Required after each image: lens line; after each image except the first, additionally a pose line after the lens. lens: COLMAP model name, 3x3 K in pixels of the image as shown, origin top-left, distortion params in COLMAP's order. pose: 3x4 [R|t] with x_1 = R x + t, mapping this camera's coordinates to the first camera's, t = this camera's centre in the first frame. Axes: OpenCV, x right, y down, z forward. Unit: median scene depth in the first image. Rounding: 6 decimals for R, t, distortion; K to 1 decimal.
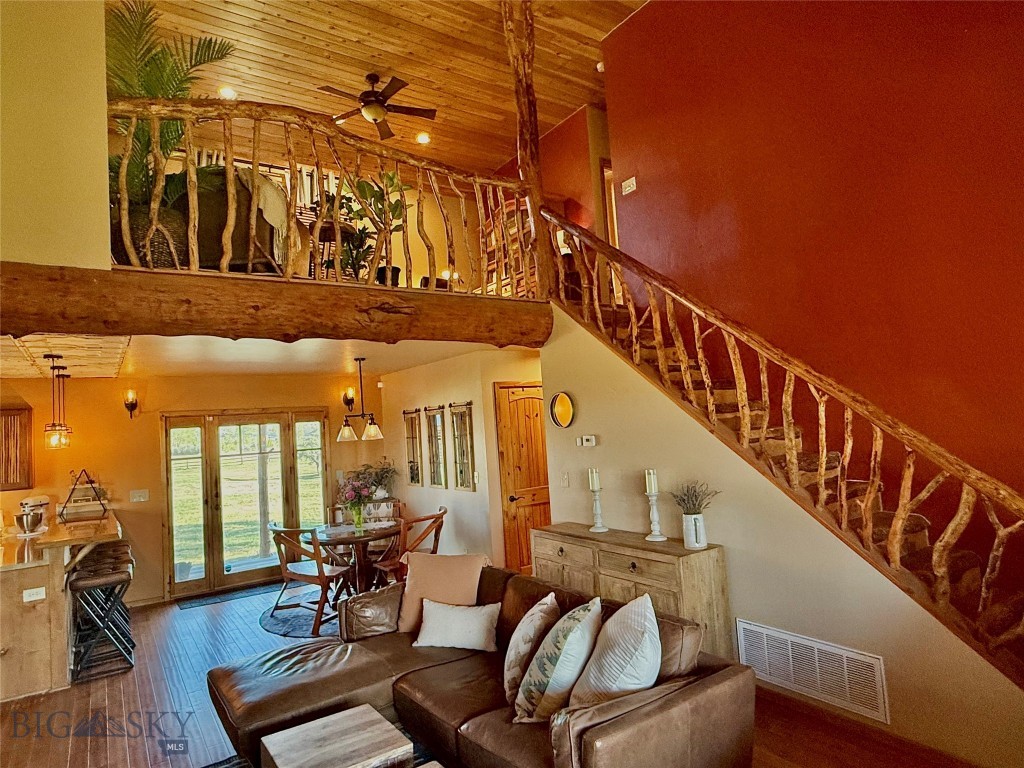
lens RADIAL K [[607.5, 0, 512.0], [0, 607.5, 384.0], [0, 0, 1]] dist [0.000367, -0.000095]
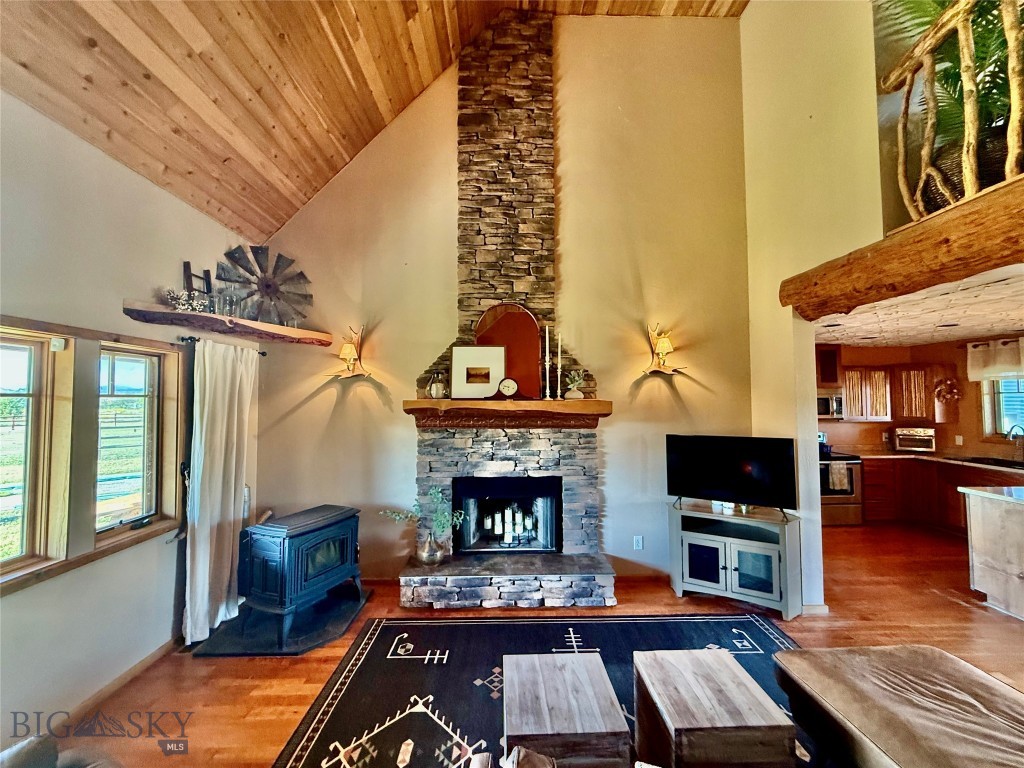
lens RADIAL K [[408.1, 0, 512.0], [0, 408.1, 384.0], [0, 0, 1]] dist [-0.000436, -0.000244]
pose [[-0.548982, 0.032374, -0.835207, 0.251804], [0.096612, 0.995010, -0.024935, 0.021018], [0.830232, -0.094380, -0.549371, 0.602525]]
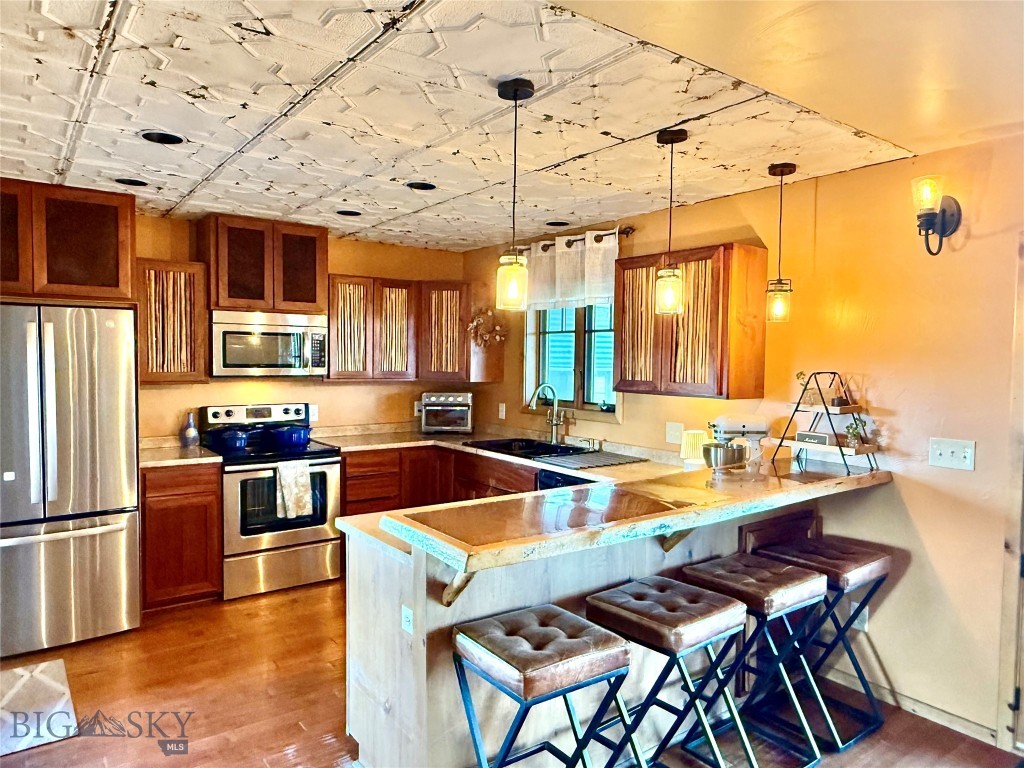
lens RADIAL K [[667.5, 0, 512.0], [0, 667.5, 384.0], [0, 0, 1]] dist [0.001778, -0.000195]
pose [[0.034492, 0.100136, -0.994376, -0.281906], [0.053840, 0.993337, 0.101898, 0.112927], [0.997954, -0.057052, 0.028871, 0.993709]]
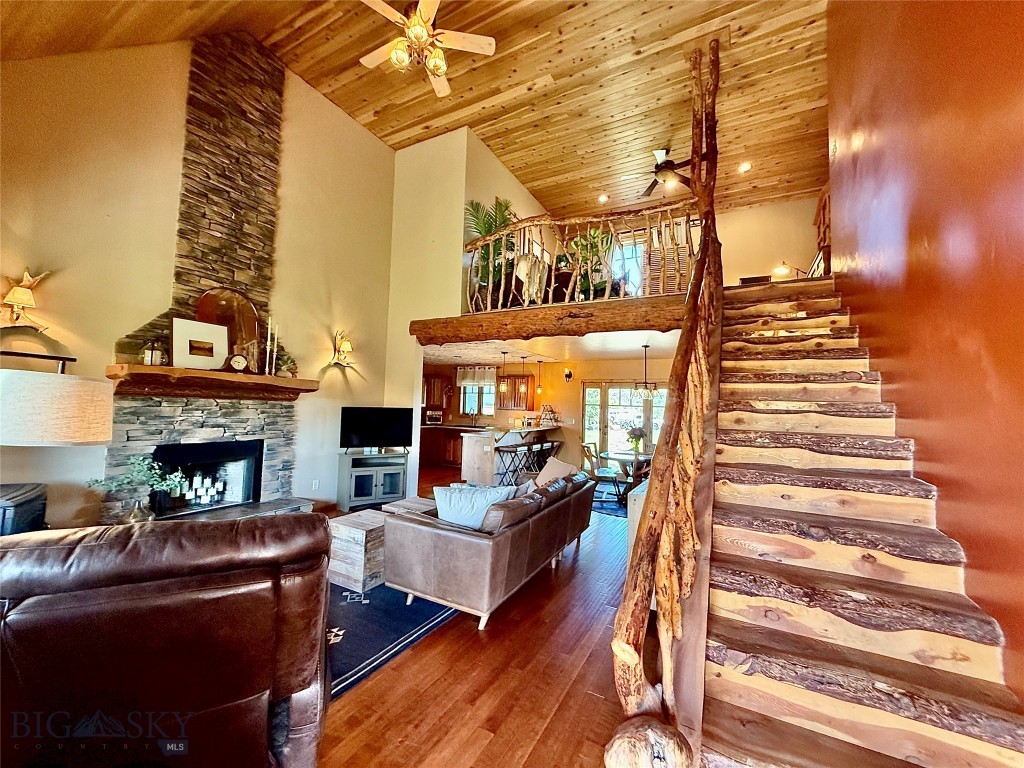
lens RADIAL K [[408.1, 0, 512.0], [0, 408.1, 384.0], [0, 0, 1]] dist [-0.000436, -0.000244]
pose [[0.452823, 0.026695, -0.891201, 0.685936], [0.002758, 0.999505, 0.031341, 0.027717], [0.891596, -0.016650, 0.452525, 0.312907]]
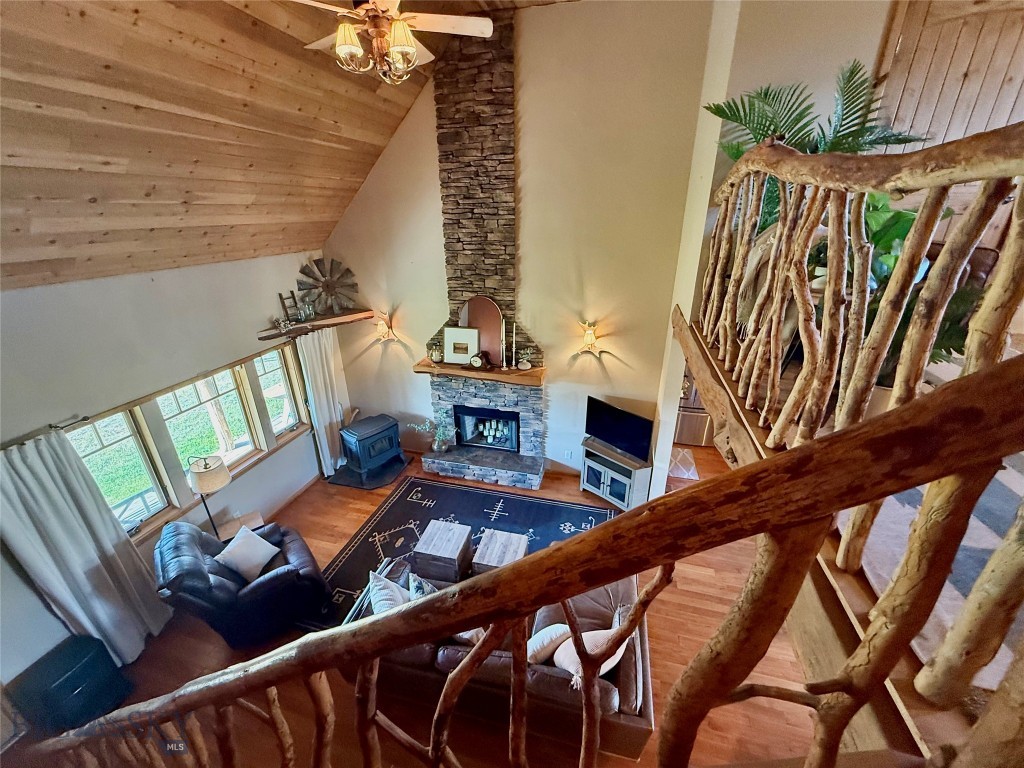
lens RADIAL K [[408.1, 0, 512.0], [0, 408.1, 384.0], [0, 0, 1]] dist [-0.000436, -0.000244]
pose [[-0.756880, 0.318177, -0.570873, 0.223122], [0.101475, 0.920110, 0.378286, -0.353035], [0.645628, 0.228388, -0.728700, 1.088853]]
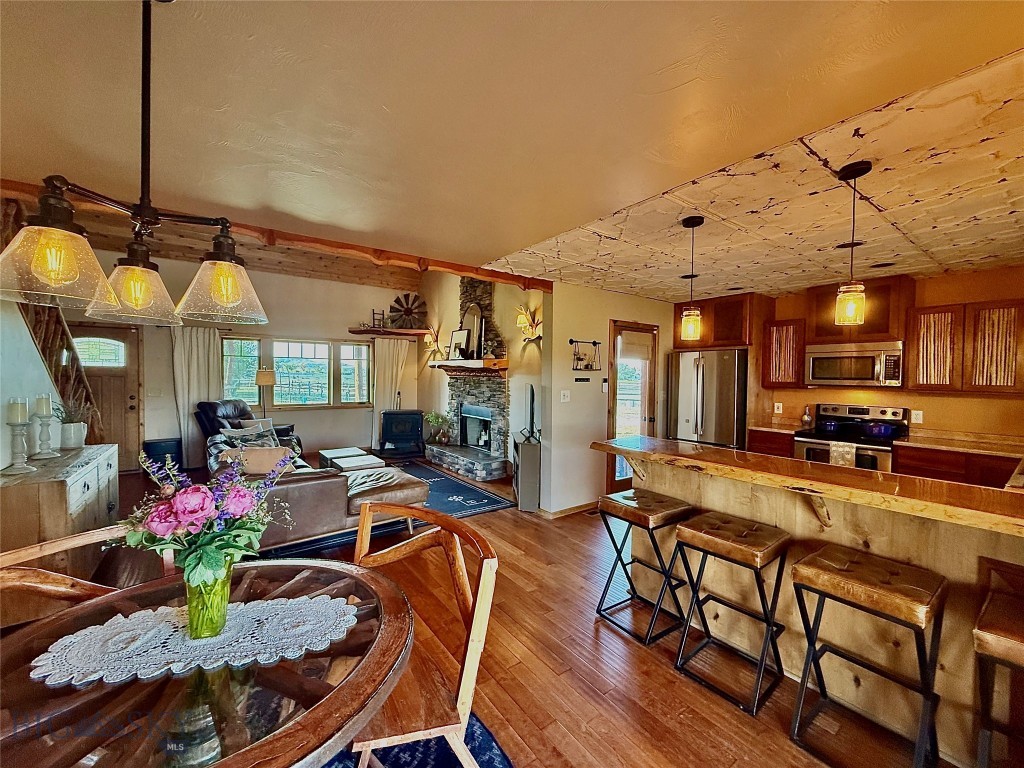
lens RADIAL K [[408.1, 0, 512.0], [0, 408.1, 384.0], [0, 0, 1]] dist [-0.000436, -0.000244]
pose [[-0.998222, 0.050191, -0.032152, -0.498577], [0.051606, 0.997662, -0.044796, 0.179056], [0.029828, -0.046375, -0.998479, 1.530286]]
